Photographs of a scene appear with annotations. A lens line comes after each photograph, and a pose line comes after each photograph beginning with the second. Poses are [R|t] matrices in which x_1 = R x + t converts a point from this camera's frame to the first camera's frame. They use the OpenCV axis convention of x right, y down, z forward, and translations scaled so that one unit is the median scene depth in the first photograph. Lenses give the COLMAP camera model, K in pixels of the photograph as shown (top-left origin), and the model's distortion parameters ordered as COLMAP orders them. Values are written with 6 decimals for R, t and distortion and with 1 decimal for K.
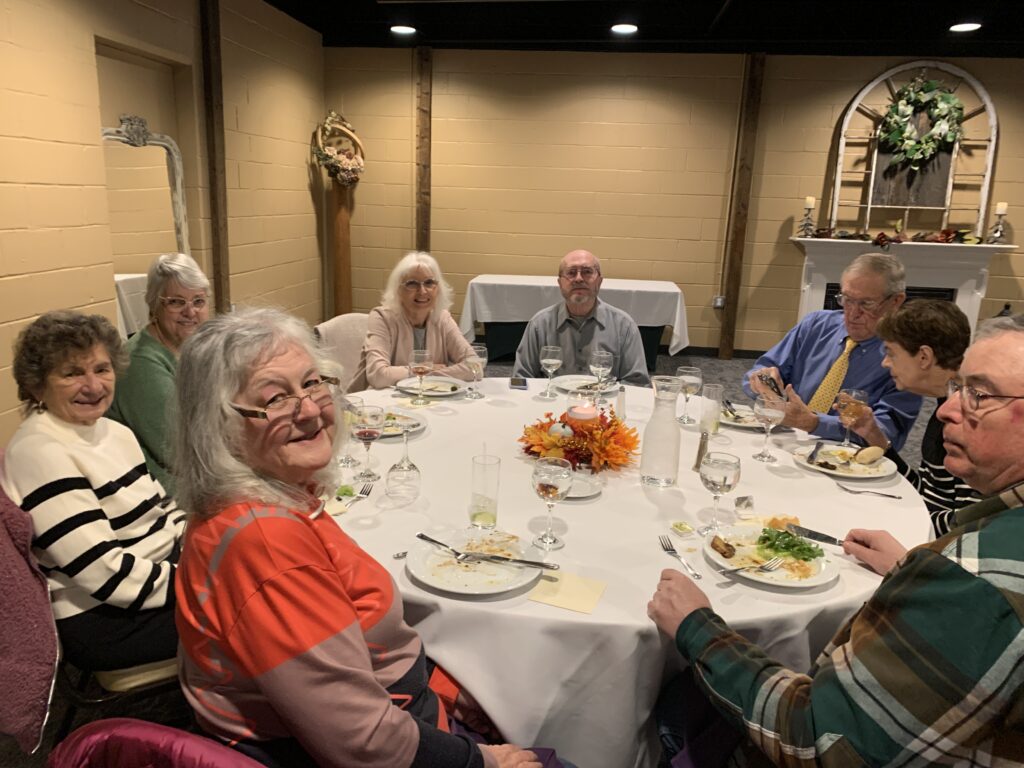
lens RADIAL K [[805.4, 0, 512.0], [0, 805.4, 384.0], [0, 0, 1]] dist [0.033011, 0.002937]
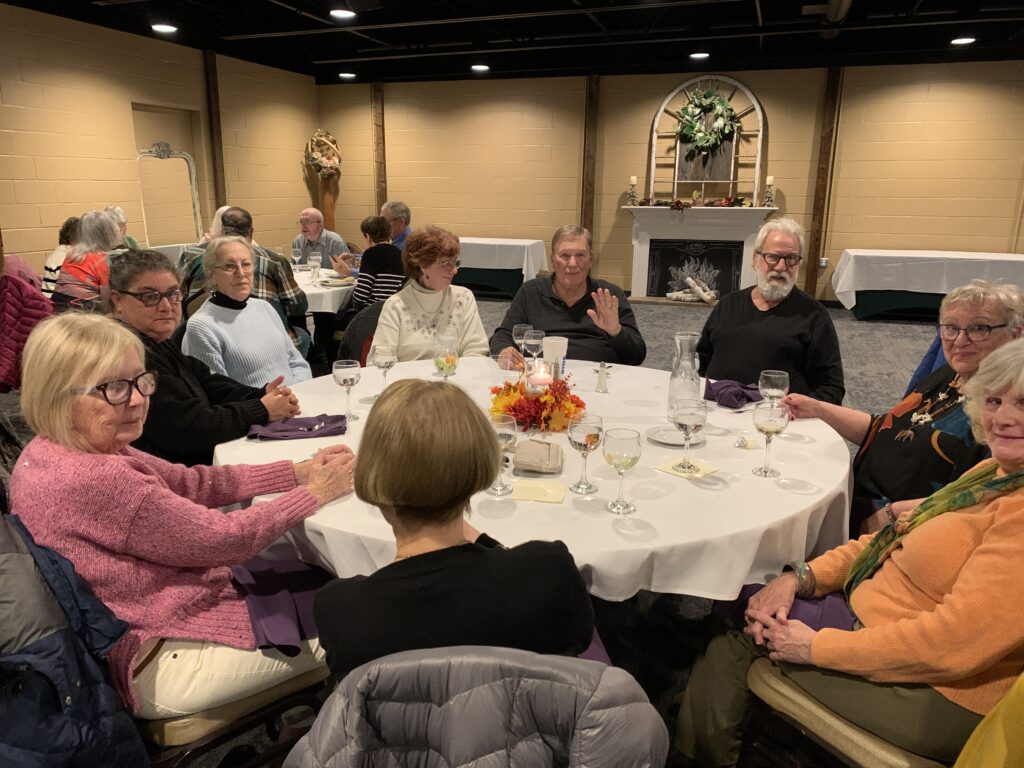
lens RADIAL K [[799.6, 0, 512.0], [0, 799.6, 384.0], [0, 0, 1]] dist [0.042650, 0.003165]
pose [[0.976706, 0.023354, -0.213309, 0.468901], [-0.020667, 0.999677, 0.014819, 0.111479], [0.213586, -0.010066, 0.976872, -0.400963]]
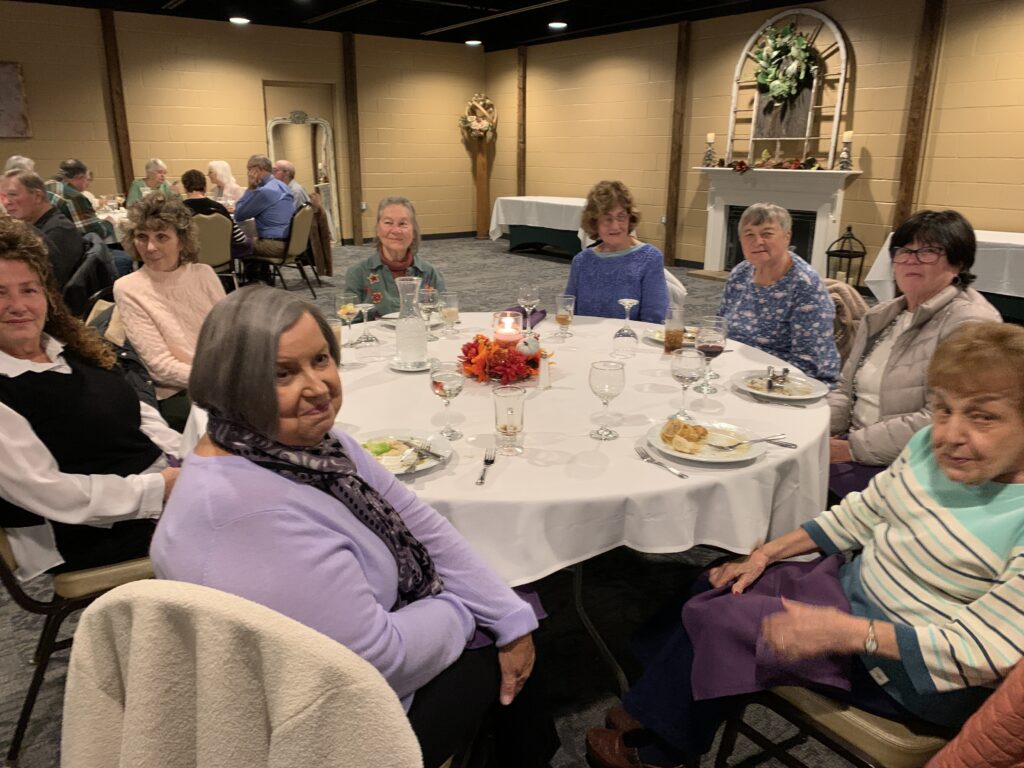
lens RADIAL K [[799.6, 0, 512.0], [0, 799.6, 384.0], [0, 0, 1]] dist [0.042650, 0.003165]
pose [[0.679268, 0.176363, -0.712384, 1.112528], [-0.144082, 0.983852, 0.106185, 0.060067], [0.719608, 0.030513, 0.693710, -0.063877]]
